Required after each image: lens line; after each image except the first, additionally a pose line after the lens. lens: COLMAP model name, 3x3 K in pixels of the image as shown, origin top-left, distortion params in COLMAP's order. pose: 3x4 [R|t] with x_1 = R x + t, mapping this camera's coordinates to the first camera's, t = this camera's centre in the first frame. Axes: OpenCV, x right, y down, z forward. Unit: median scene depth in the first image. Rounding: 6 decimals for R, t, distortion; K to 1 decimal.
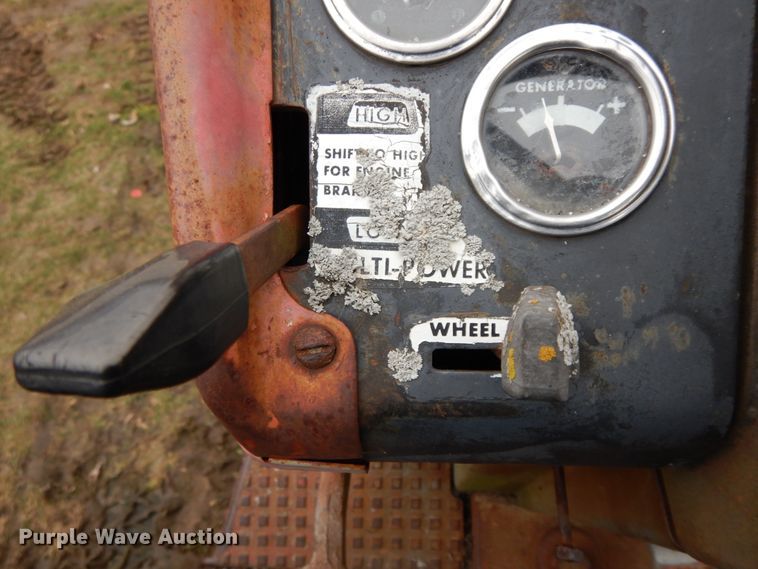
lens RADIAL K [[540.7, 0, 372.7], [0, 540.7, 281.7], [0, 0, 1]] dist [0.017714, -0.014393]
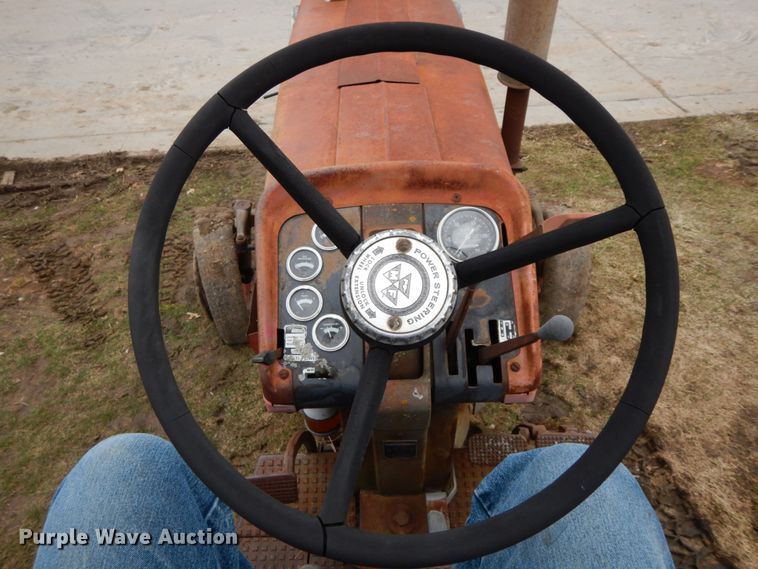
lens RADIAL K [[540.7, 0, 378.2], [0, 540.7, 287.2], [0, 0, 1]] dist [0.017714, -0.014393]
pose [[0.998767, -0.014558, 0.047462, 0.052263], [0.028719, 0.949259, -0.313181, 0.091856], [-0.040494, 0.314157, 0.948507, -0.394571]]
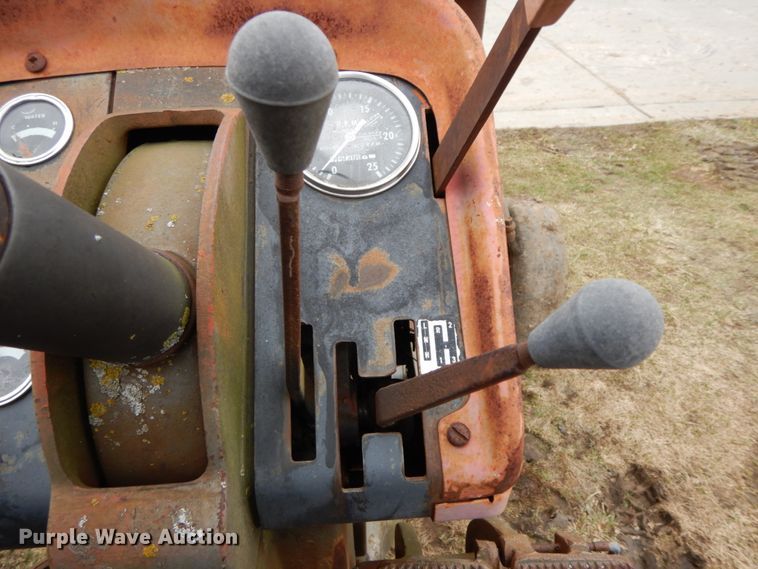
lens RADIAL K [[540.7, 0, 375.6], [0, 540.7, 285.9], [0, 0, 1]] dist [0.017714, -0.014393]
pose [[0.994441, -0.023440, 0.102649, 0.148814], [0.058728, 0.932650, -0.355971, 0.028402], [-0.087391, 0.360021, 0.928842, -0.113677]]
